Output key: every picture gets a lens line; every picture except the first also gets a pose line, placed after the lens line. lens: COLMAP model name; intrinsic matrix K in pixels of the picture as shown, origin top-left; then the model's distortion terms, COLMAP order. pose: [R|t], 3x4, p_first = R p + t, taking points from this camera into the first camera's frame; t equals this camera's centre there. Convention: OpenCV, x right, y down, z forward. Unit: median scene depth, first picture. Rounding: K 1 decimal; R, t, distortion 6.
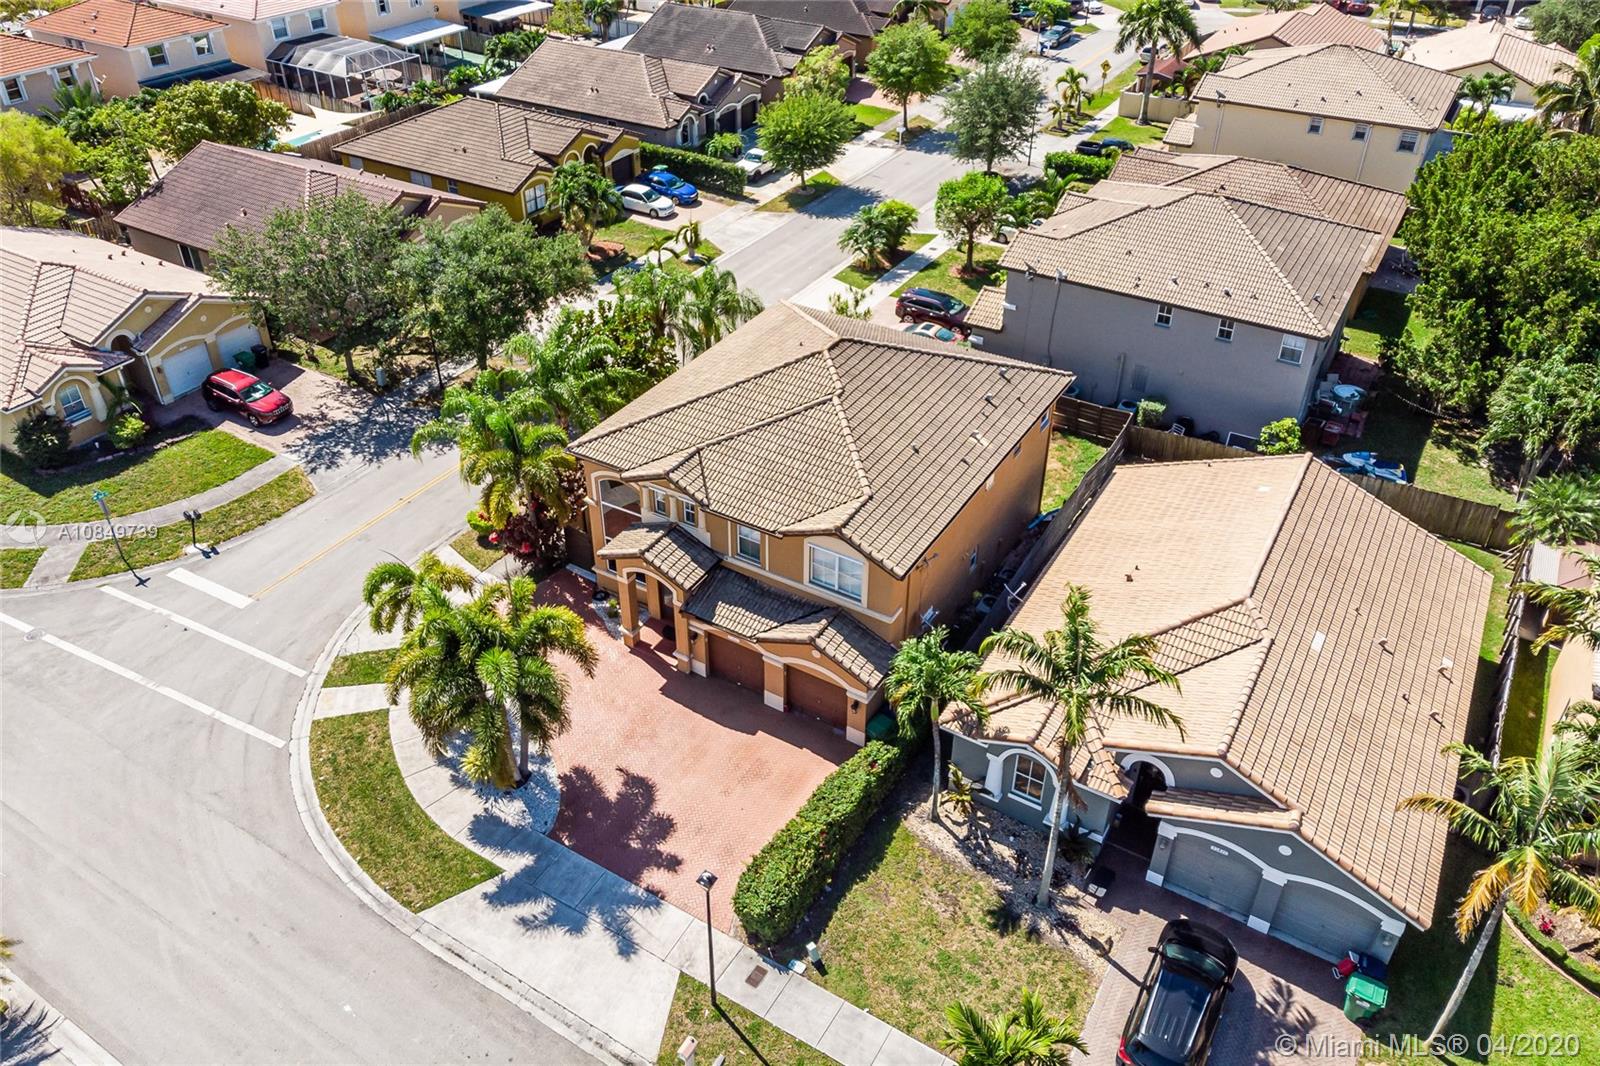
lens RADIAL K [[1183.9, 0, 792.9], [0, 1183.9, 473.8], [0, 0, 1]] dist [0.007195, 0.003941]
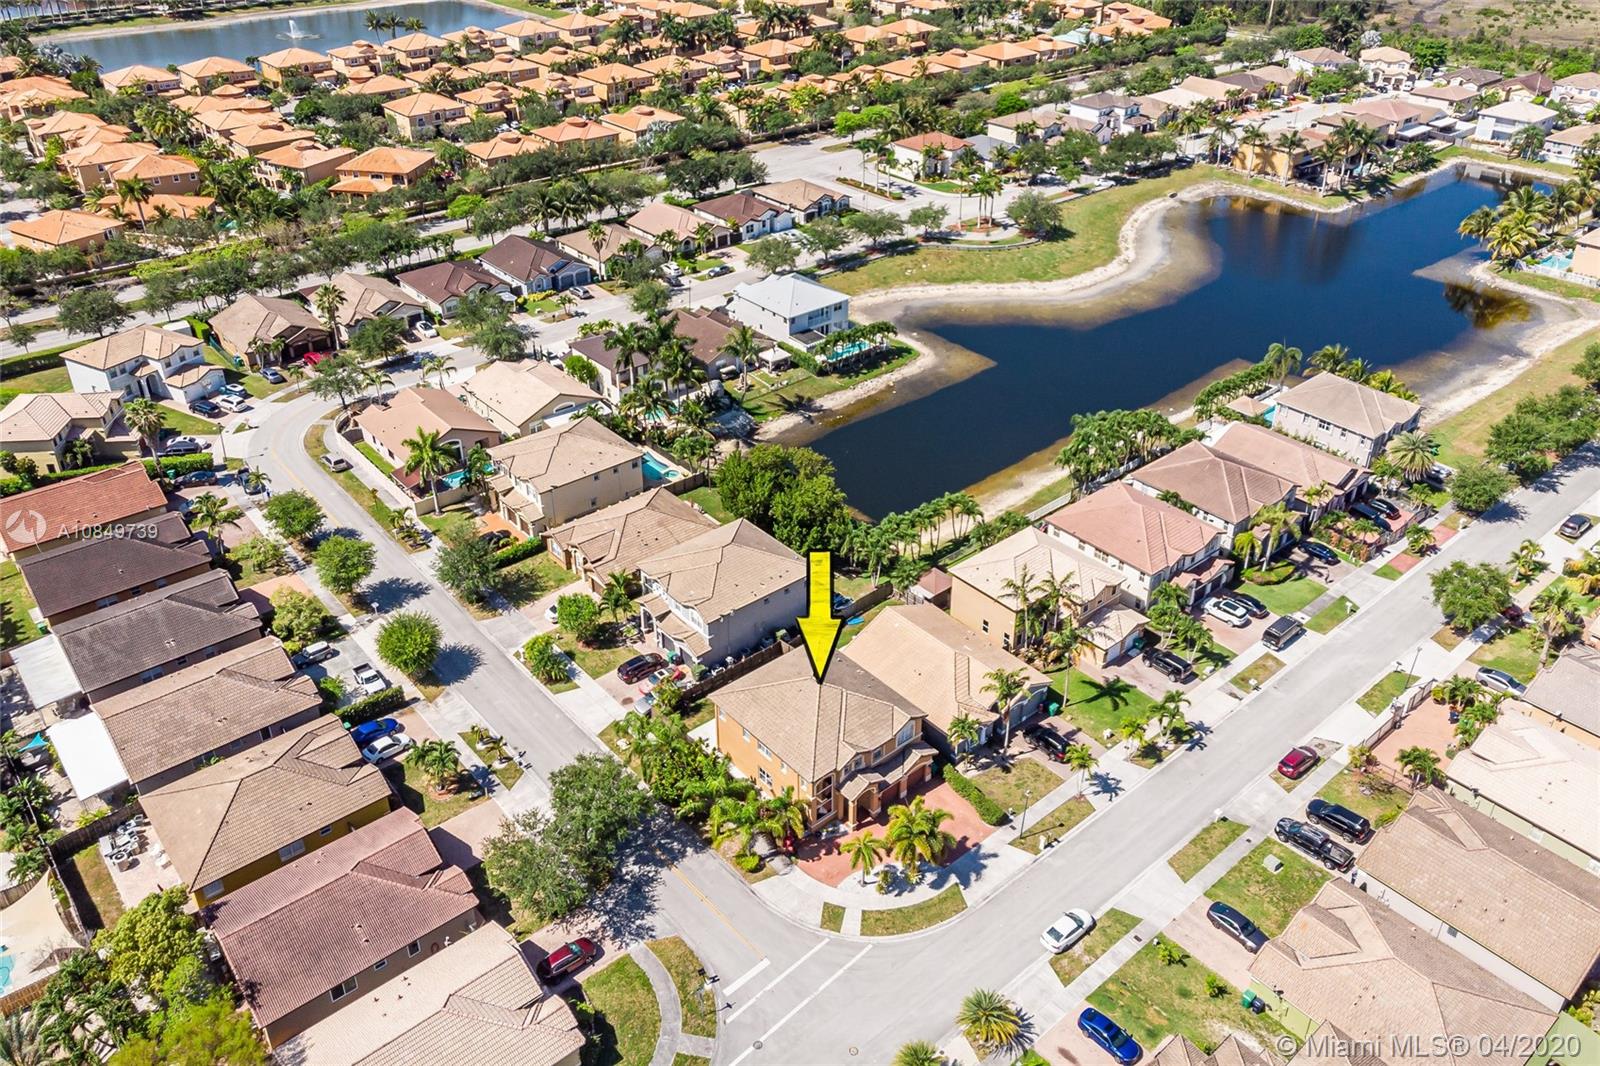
lens RADIAL K [[1222.9, 0, 827.6], [0, 1222.9, 464.8], [0, 0, 1]] dist [0.004608, -0.007559]
pose [[0.302086, -0.464200, 0.832624, -1.615642], [0.512672, 0.815477, 0.268637, -0.992501], [-0.803686, 0.345711, 0.484326, -0.355090]]
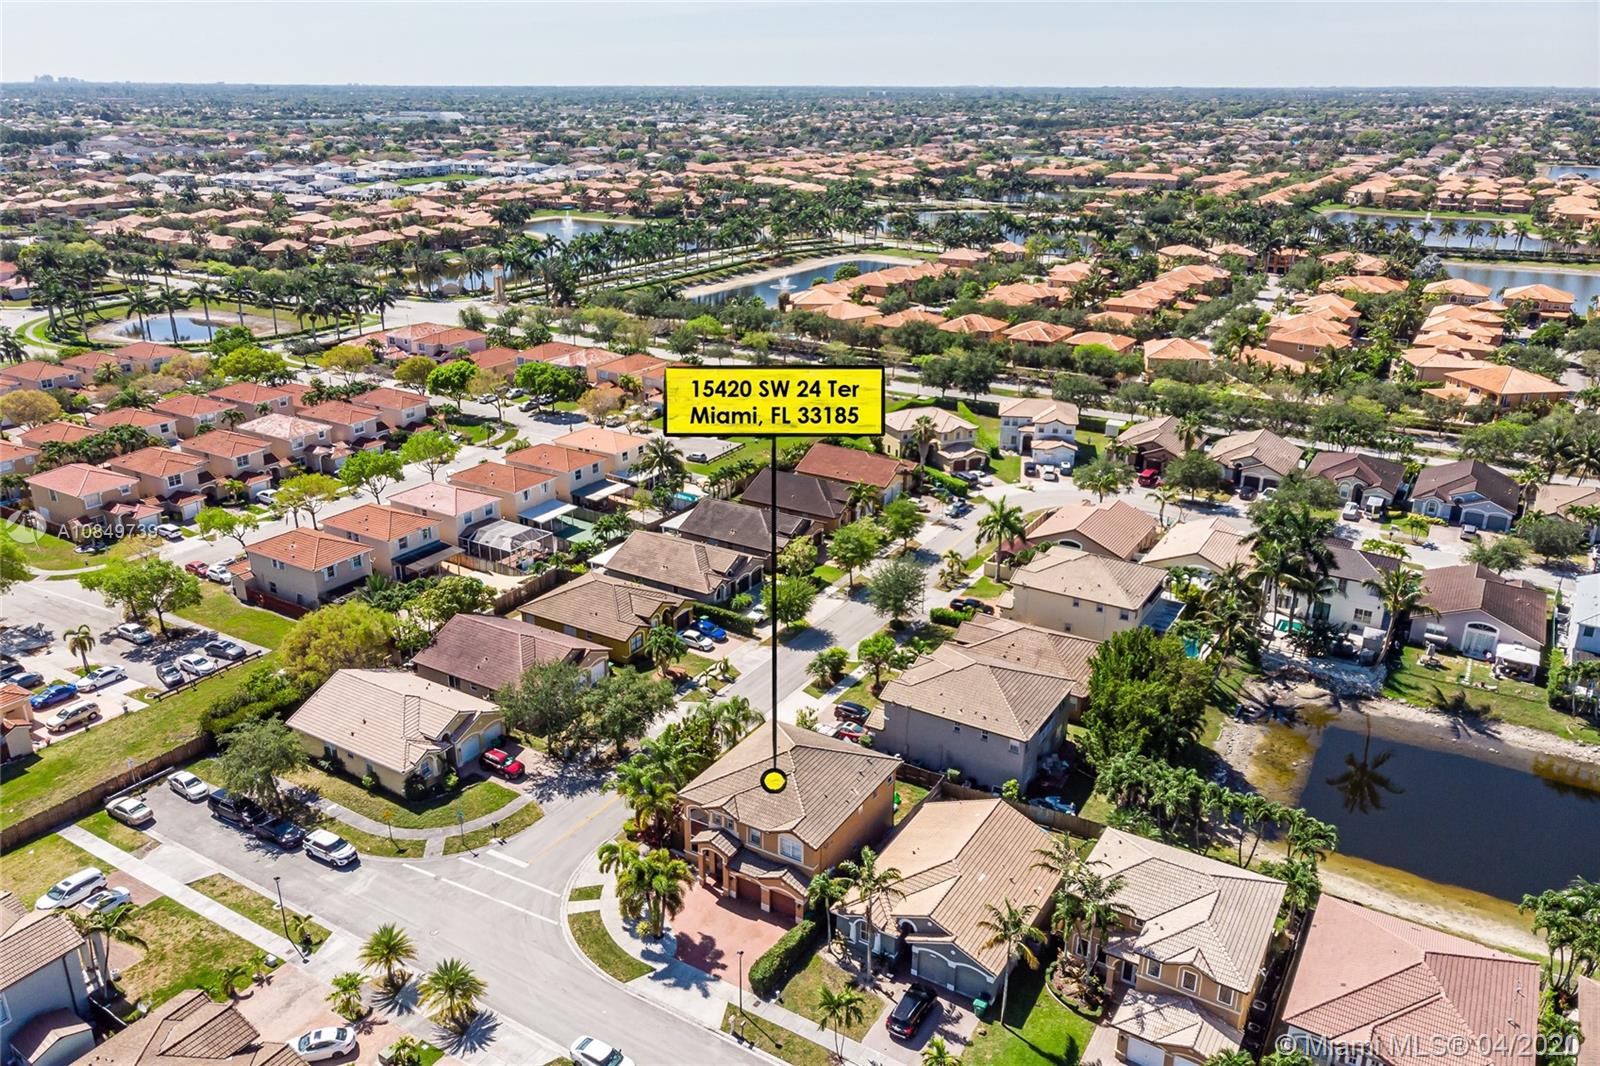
lens RADIAL K [[1188.4, 0, 800.0], [0, 1188.4, 533.0], [0, 0, 1]] dist [0.015035, 0.002356]
pose [[0.999978, 0.005540, 0.003710, 0.032461], [-0.004630, 0.977367, -0.211501, -0.026219], [-0.004798, 0.211479, 0.977371, -1.175593]]
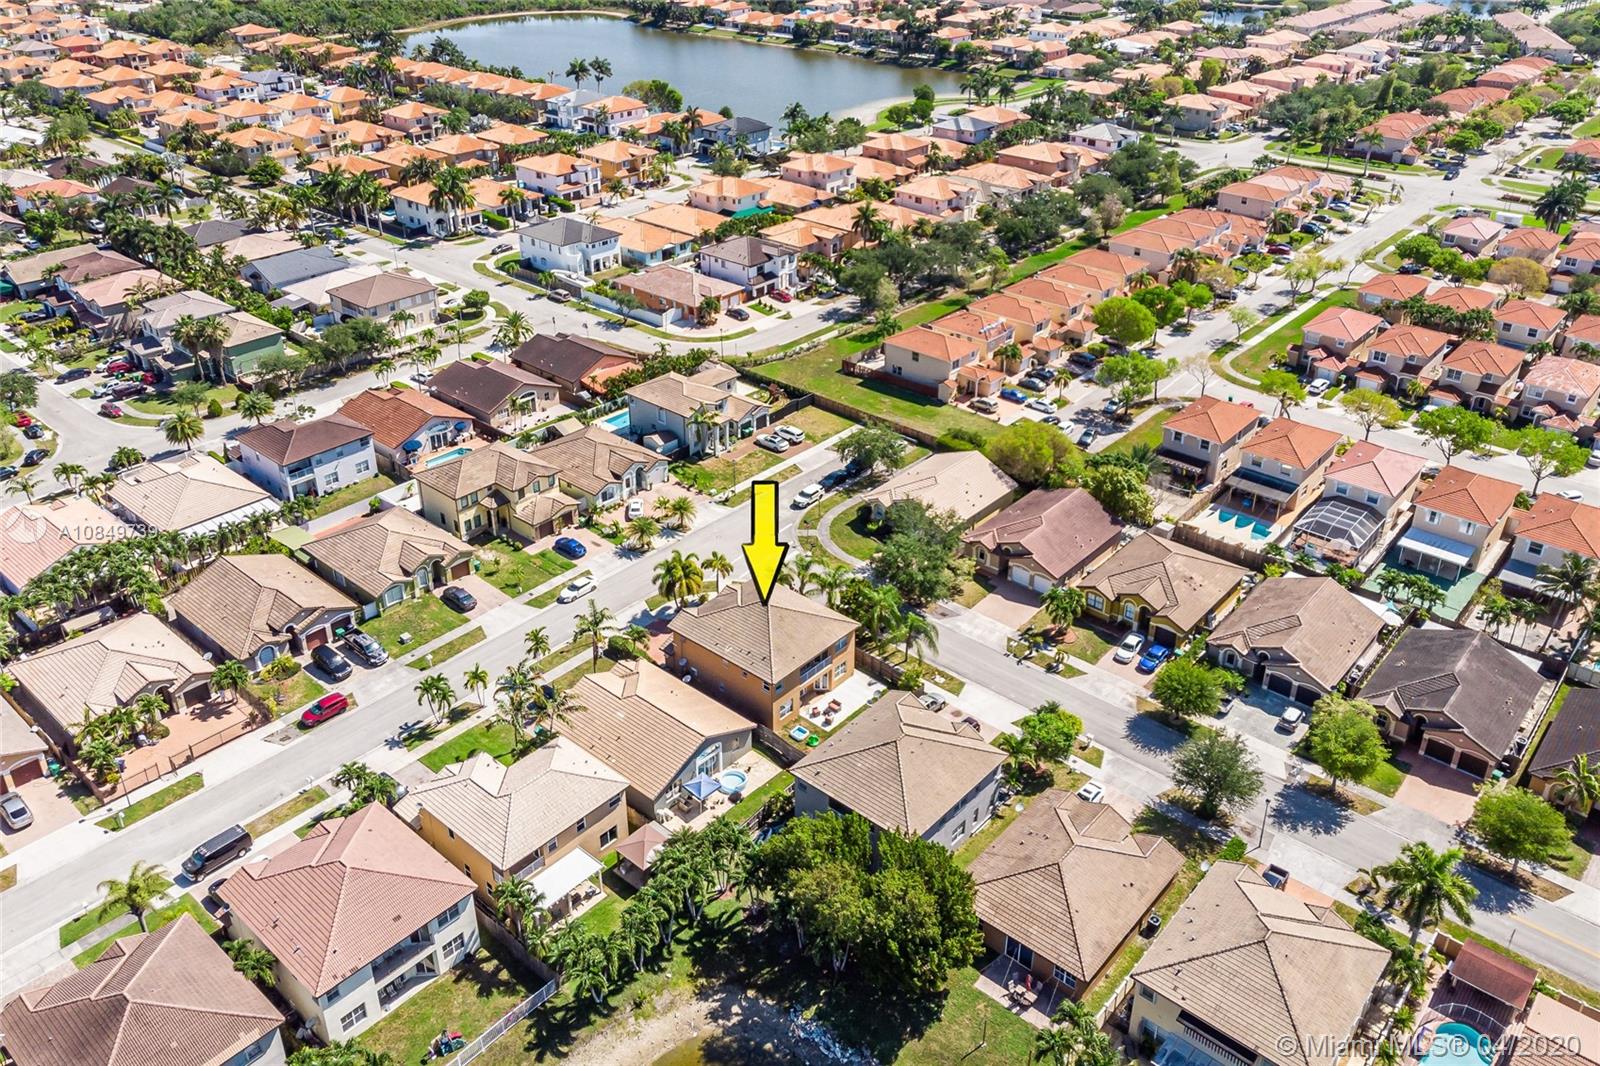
lens RADIAL K [[1183.9, 0, 792.9], [0, 1183.9, 473.8], [0, 0, 1]] dist [0.007195, 0.003941]
pose [[-0.185855, 0.461051, -0.867692, 2.000782], [-0.535278, 0.693028, 0.482896, -1.485714], [0.823975, 0.554206, 0.117987, 0.471683]]
